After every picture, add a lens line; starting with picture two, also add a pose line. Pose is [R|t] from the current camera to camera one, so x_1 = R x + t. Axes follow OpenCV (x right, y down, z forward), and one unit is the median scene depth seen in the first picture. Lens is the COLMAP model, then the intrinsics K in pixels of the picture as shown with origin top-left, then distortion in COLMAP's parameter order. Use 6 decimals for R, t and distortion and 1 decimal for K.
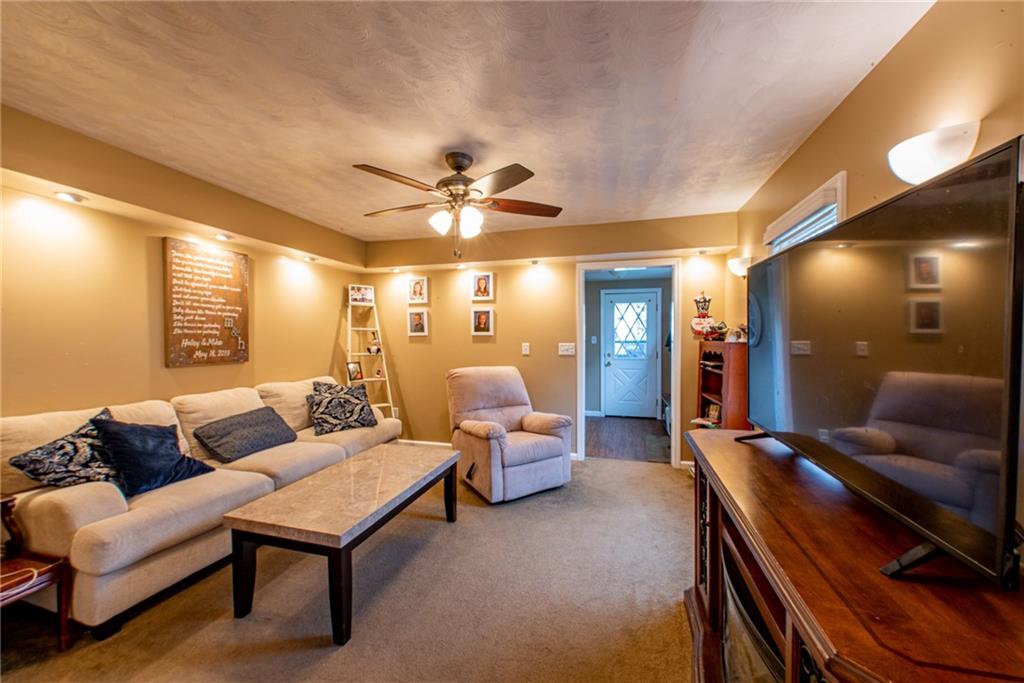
lens RADIAL K [[398.7, 0, 518.5], [0, 398.7, 343.6], [0, 0, 1]] dist [-0.000420, -0.000186]
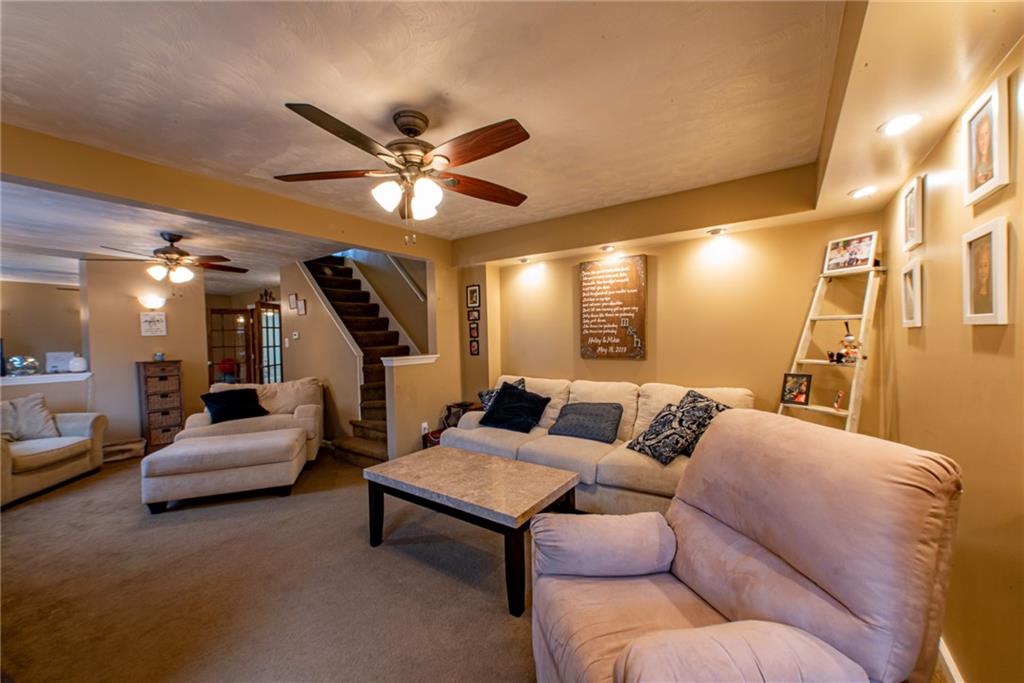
lens RADIAL K [[398.7, 0, 515.8], [0, 398.7, 340.5], [0, 0, 1]] dist [-0.000420, -0.000186]
pose [[-0.367610, 0.023875, -0.929673, 0.438045], [0.009993, 0.999714, 0.021722, -0.030912], [0.929926, -0.001305, -0.367744, 1.195207]]
